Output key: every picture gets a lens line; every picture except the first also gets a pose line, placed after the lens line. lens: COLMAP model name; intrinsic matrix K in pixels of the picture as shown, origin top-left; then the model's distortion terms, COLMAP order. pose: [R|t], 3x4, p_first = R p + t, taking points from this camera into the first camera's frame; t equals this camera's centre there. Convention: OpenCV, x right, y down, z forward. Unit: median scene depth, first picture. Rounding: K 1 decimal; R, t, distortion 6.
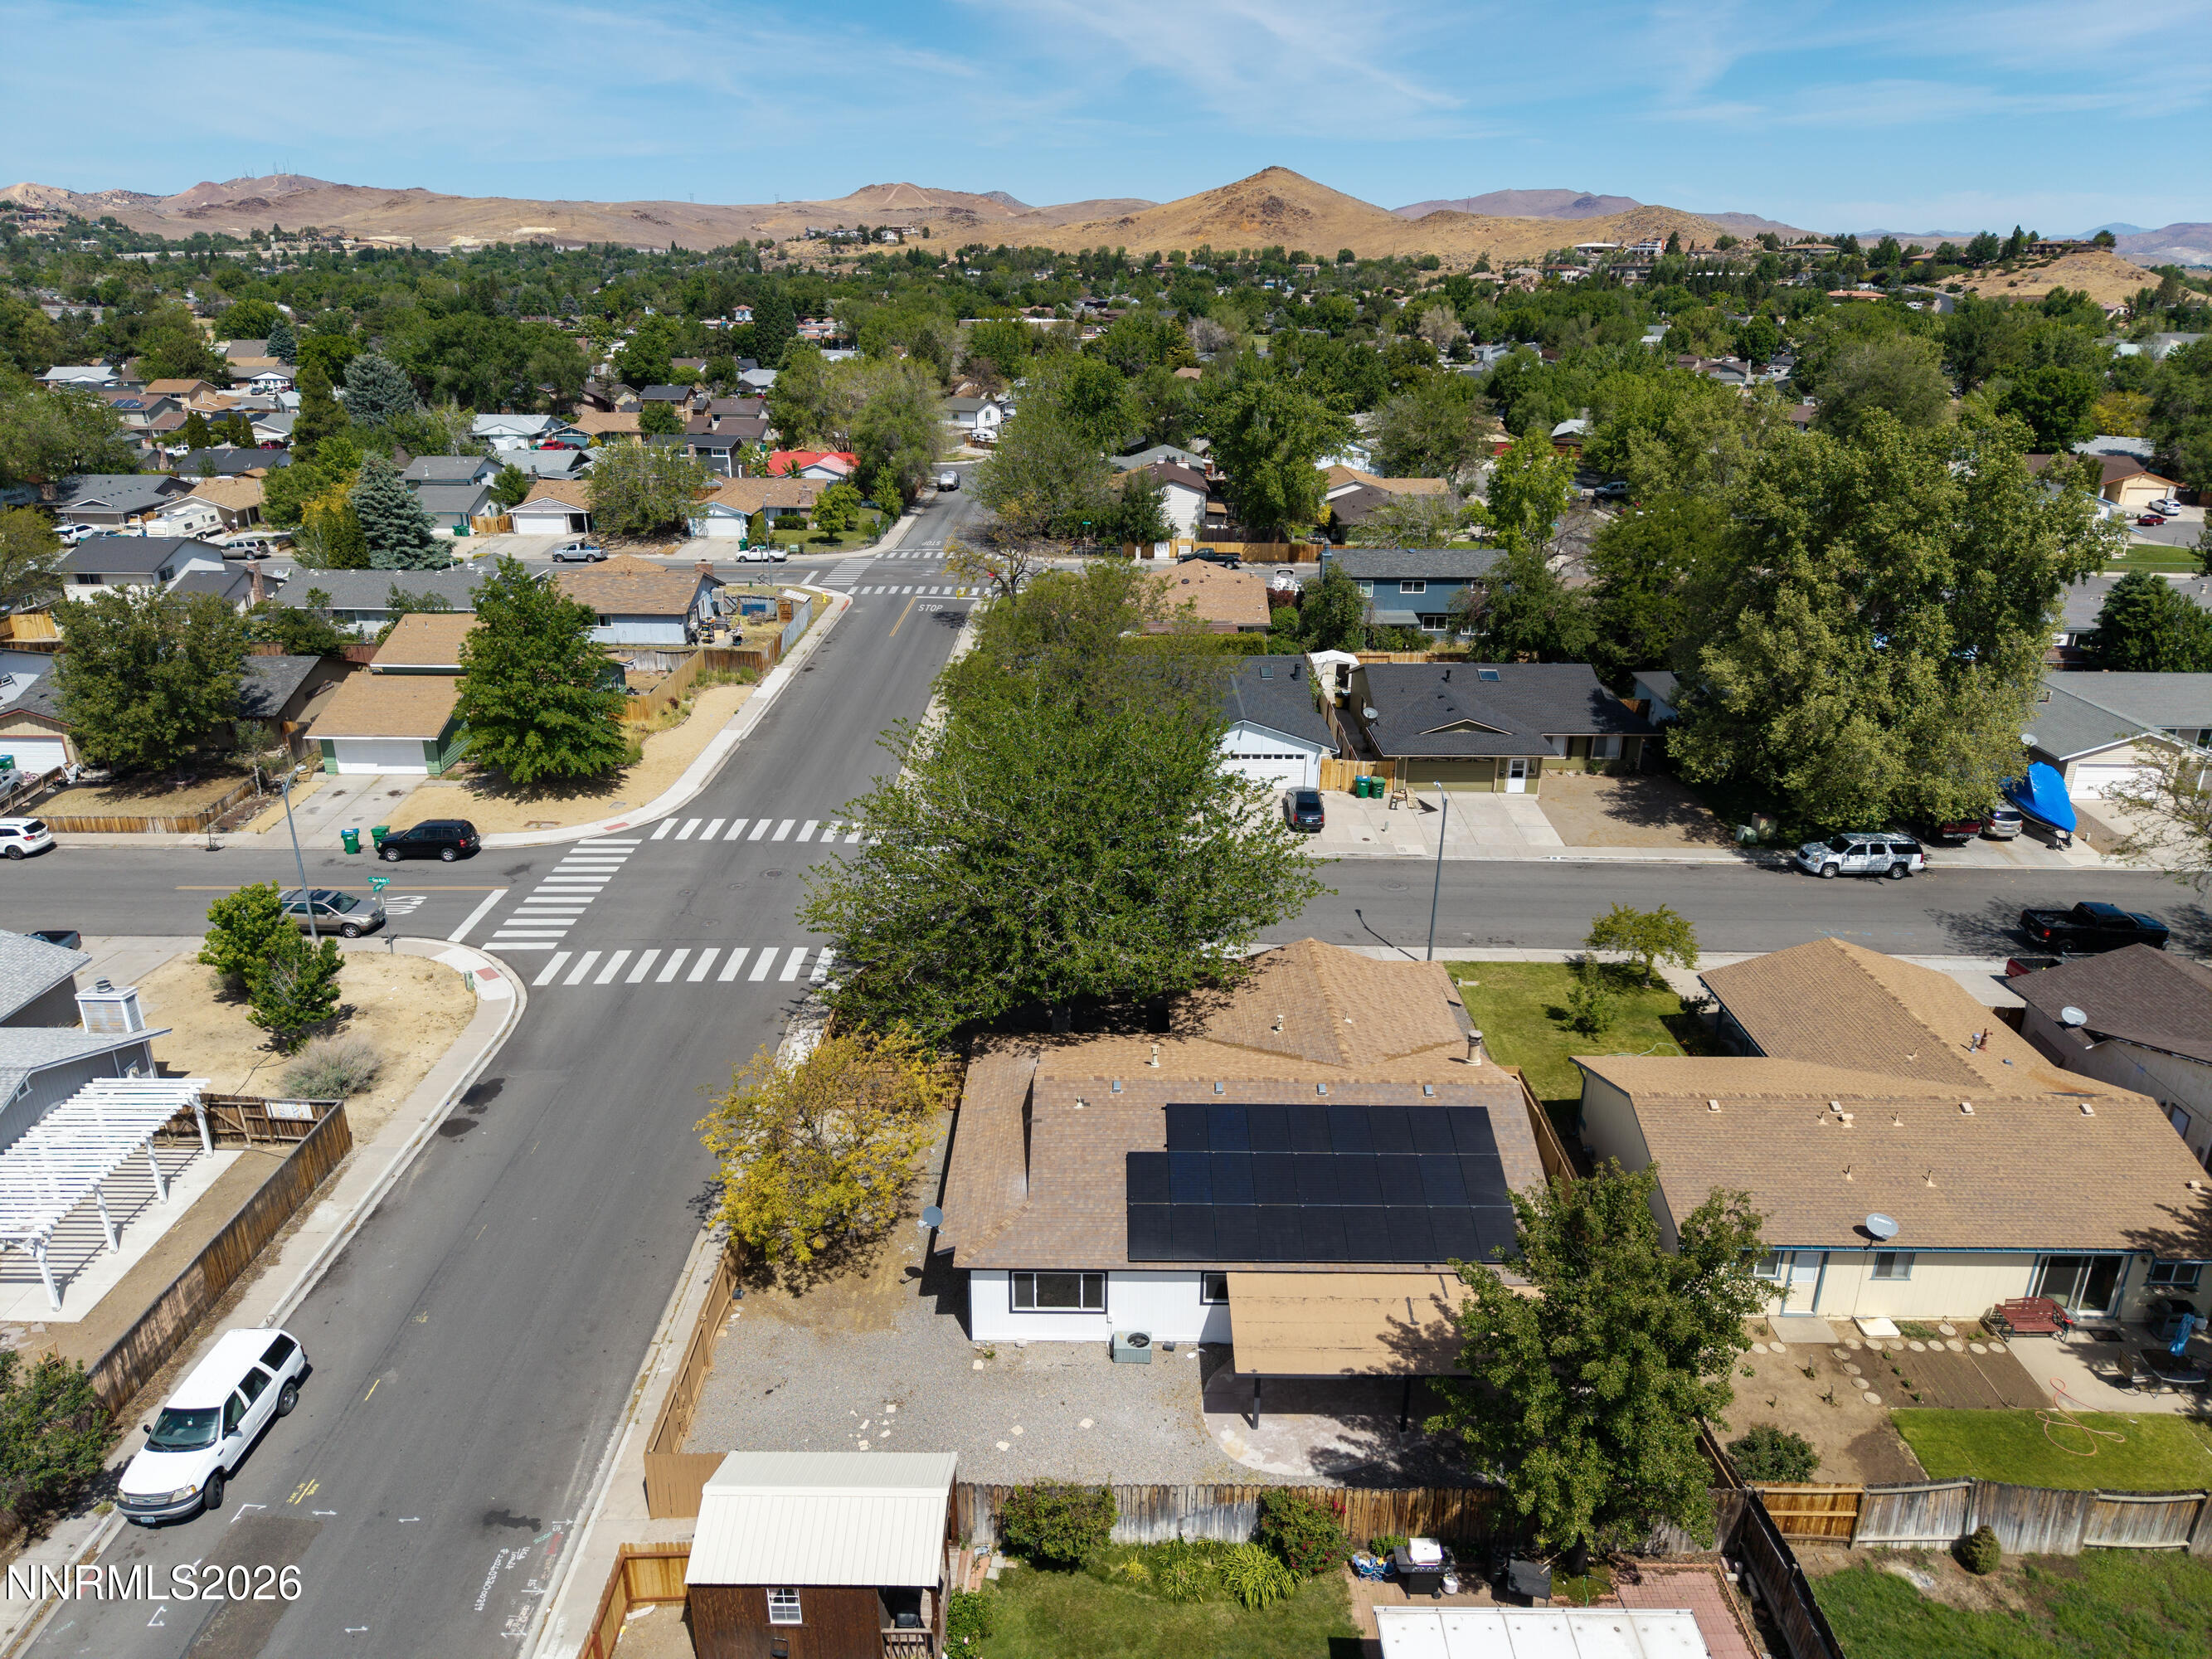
lens RADIAL K [[1477.7, 0, 1106.0], [0, 1477.7, 829.5], [0, 0, 1]] dist [0.037455, -0.049976]
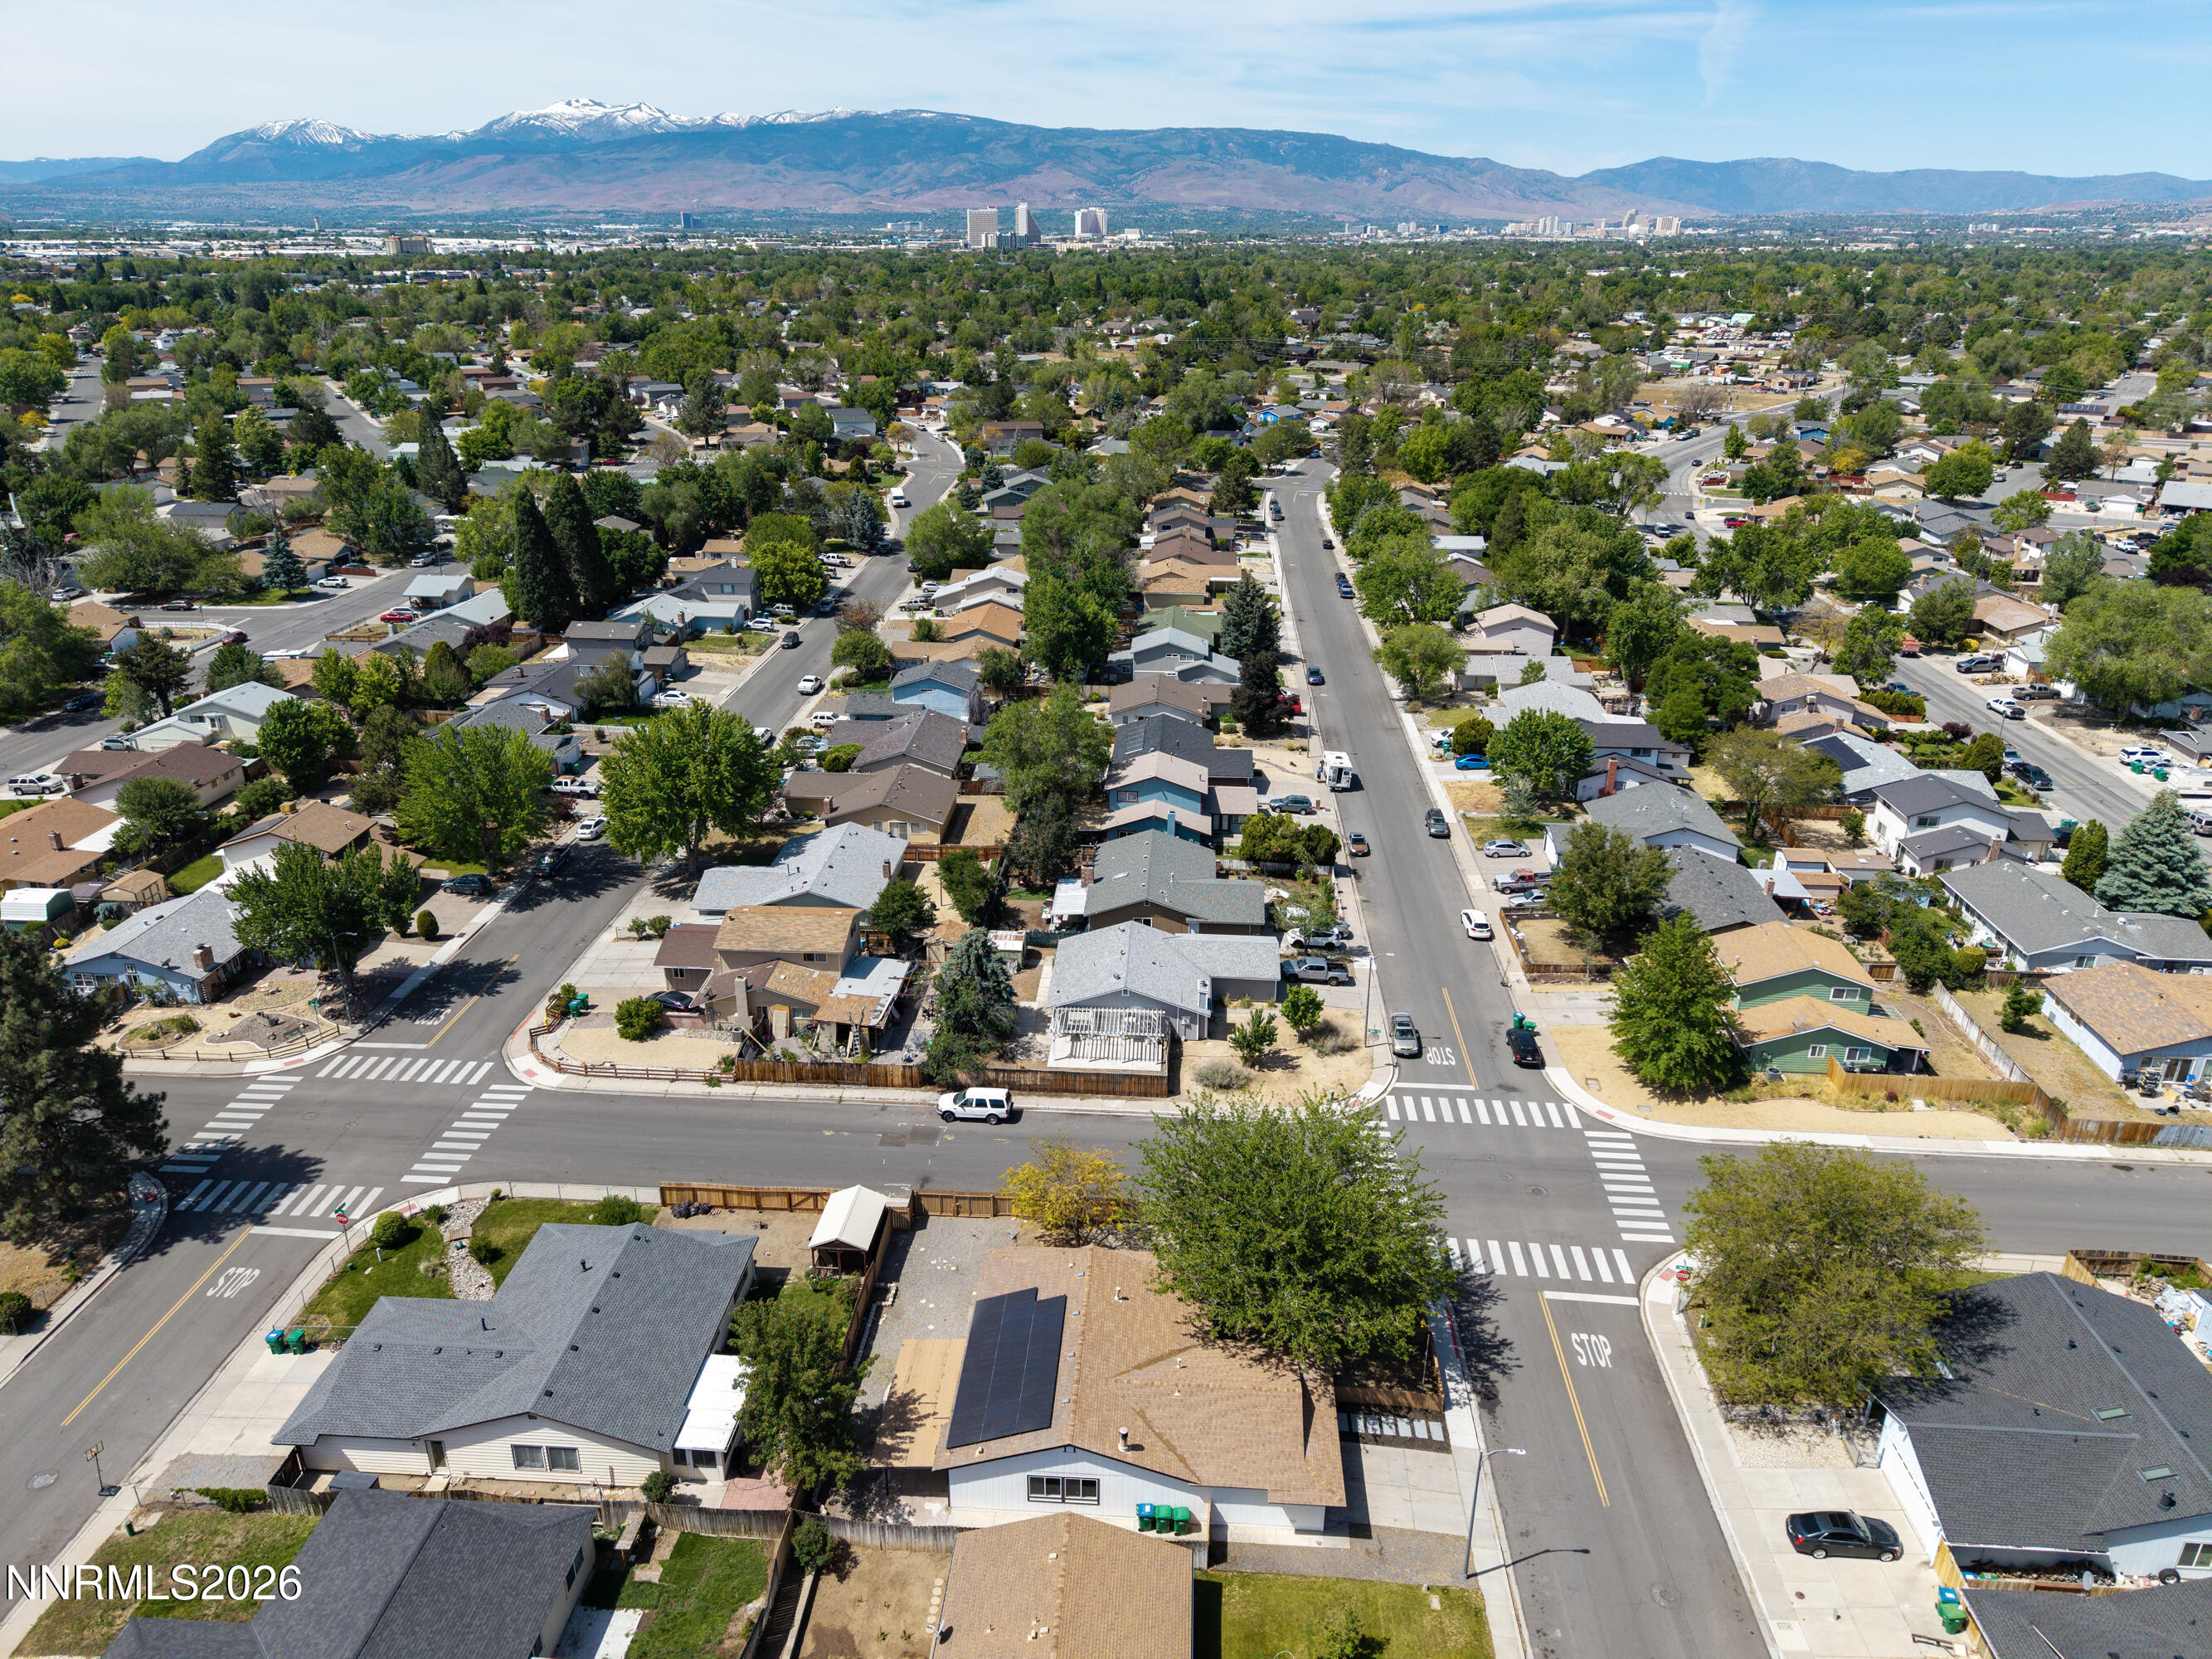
lens RADIAL K [[1483.0, 0, 1107.5], [0, 1483.0, 827.4], [0, 0, 1]] dist [0.021079, -0.016600]
pose [[-0.057643, 0.372797, -0.926121, 1.035805], [-0.366018, 0.855176, 0.367021, -0.678778], [0.928821, 0.360133, 0.087155, 0.465850]]
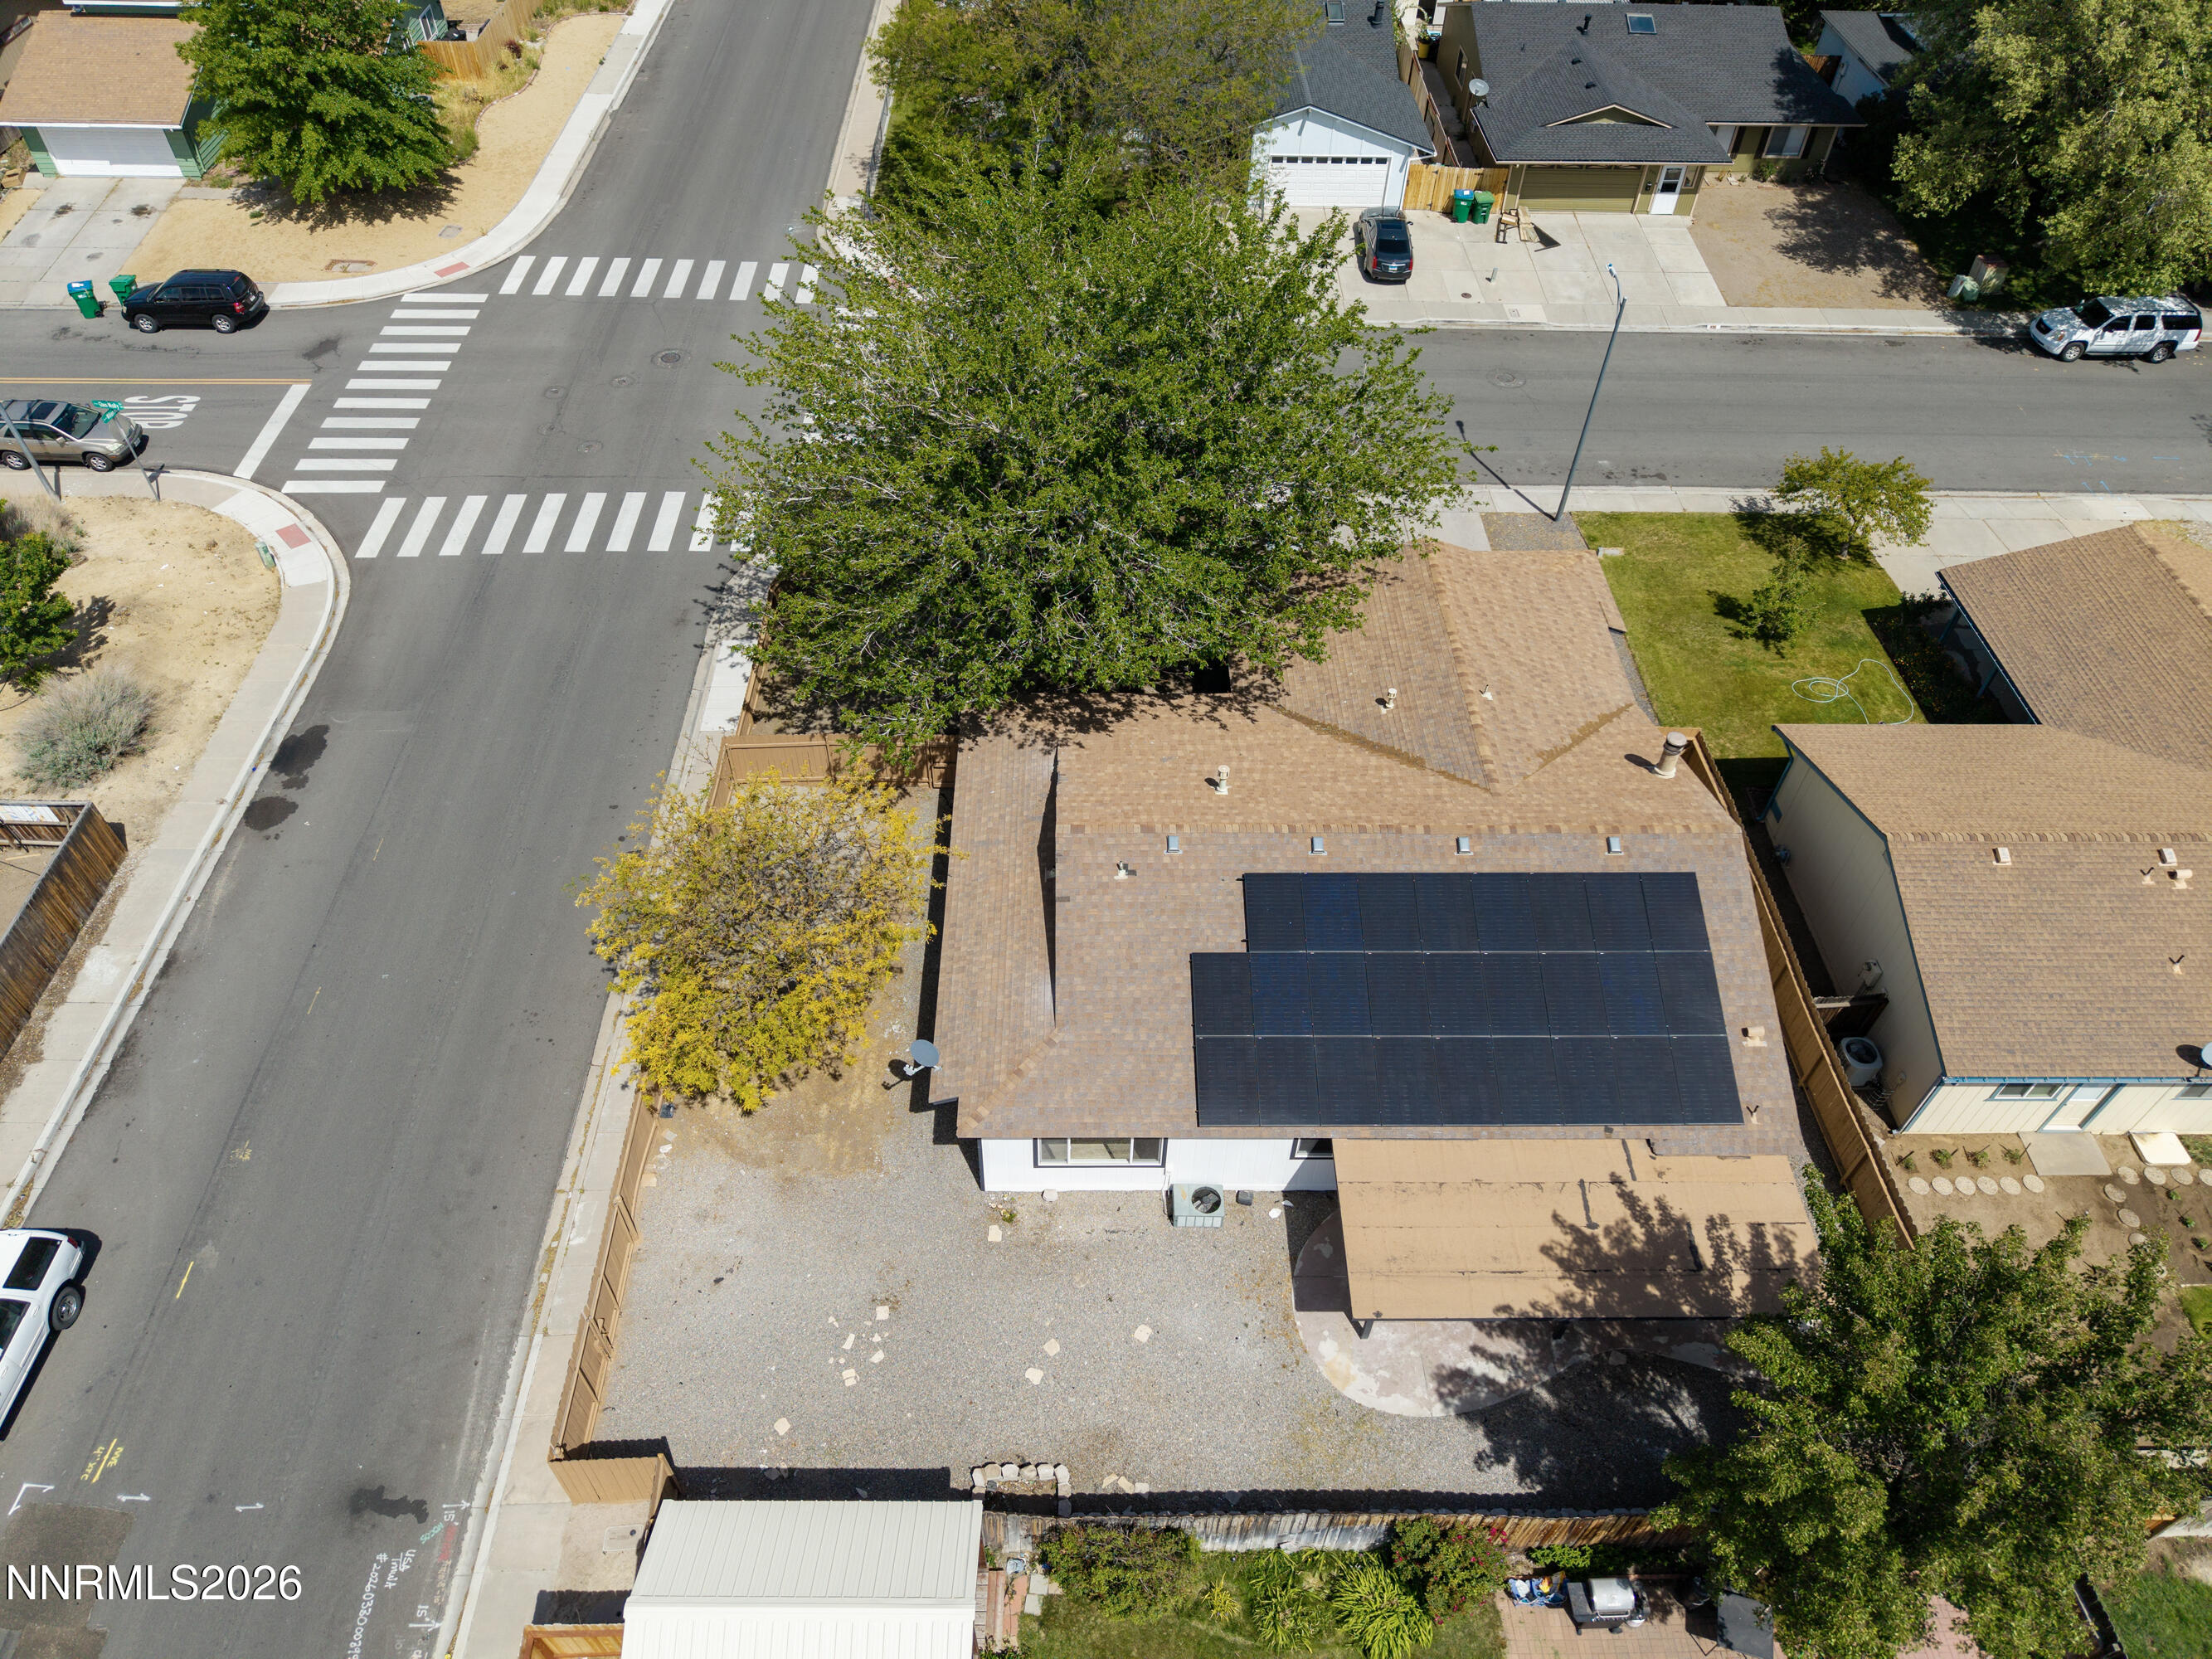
lens RADIAL K [[1483.4, 0, 1107.6], [0, 1483.4, 825.7], [0, 0, 1]] dist [0.020199, -0.017702]
pose [[0.999739, -0.004649, 0.022375, -0.027769], [-0.005601, 0.899380, 0.437132, -0.098120], [-0.022156, -0.437143, 0.899119, 0.256173]]
